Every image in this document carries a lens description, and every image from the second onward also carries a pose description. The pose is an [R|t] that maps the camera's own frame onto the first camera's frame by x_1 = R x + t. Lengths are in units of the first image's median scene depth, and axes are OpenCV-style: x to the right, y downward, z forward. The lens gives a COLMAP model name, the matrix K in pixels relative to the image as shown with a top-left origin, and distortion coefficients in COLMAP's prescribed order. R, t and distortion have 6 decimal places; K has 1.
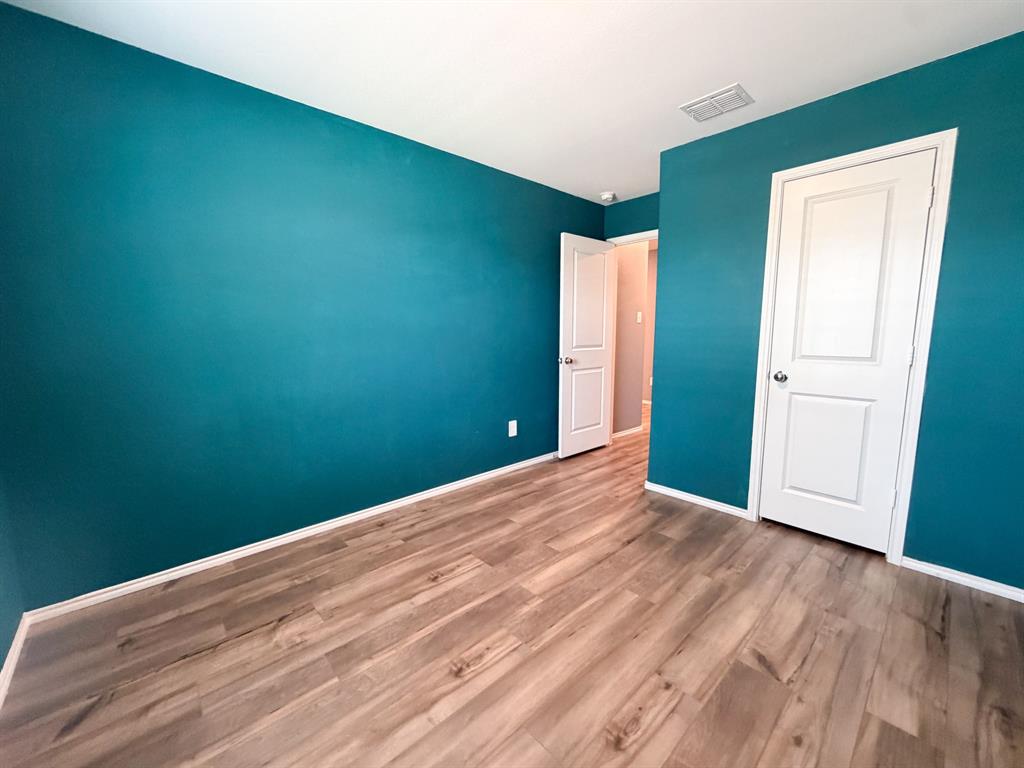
lens RADIAL K [[408.8, 0, 510.9], [0, 408.8, 381.9], [0, 0, 1]] dist [0.000684, 0.000026]
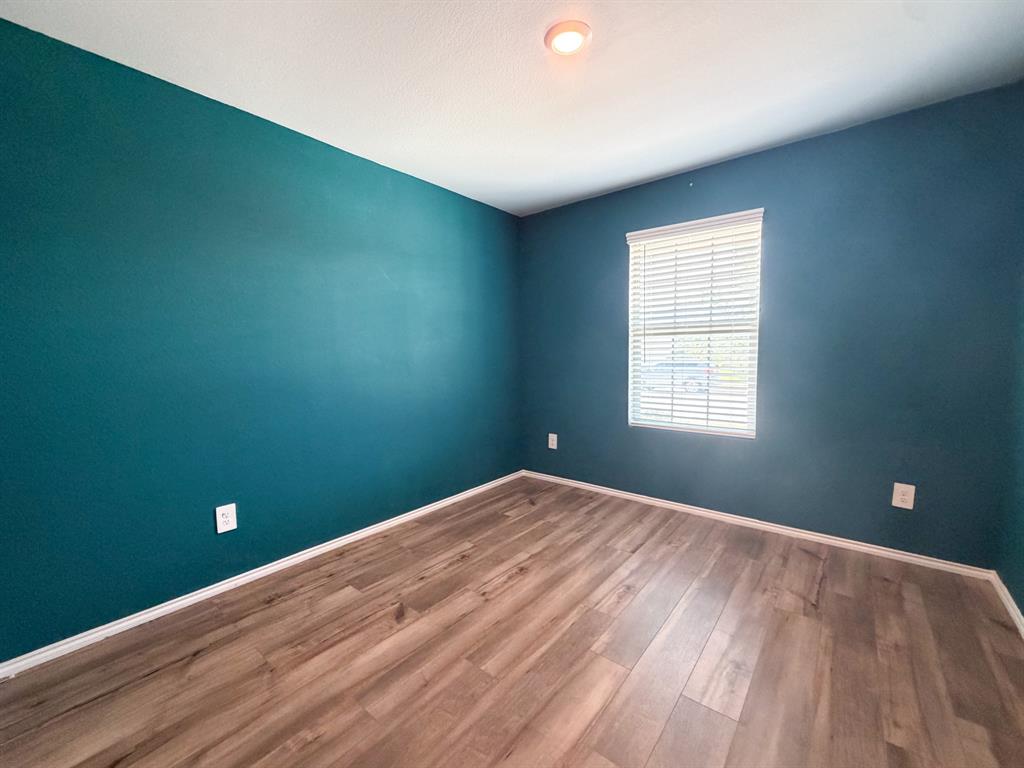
lens RADIAL K [[408.8, 0, 510.9], [0, 408.8, 381.9], [0, 0, 1]] dist [0.000684, 0.000026]
pose [[-0.990040, 0.028052, -0.137963, 0.387117], [-0.000649, 0.979029, 0.203721, -0.233016], [0.140784, 0.201781, -0.969260, 1.872884]]
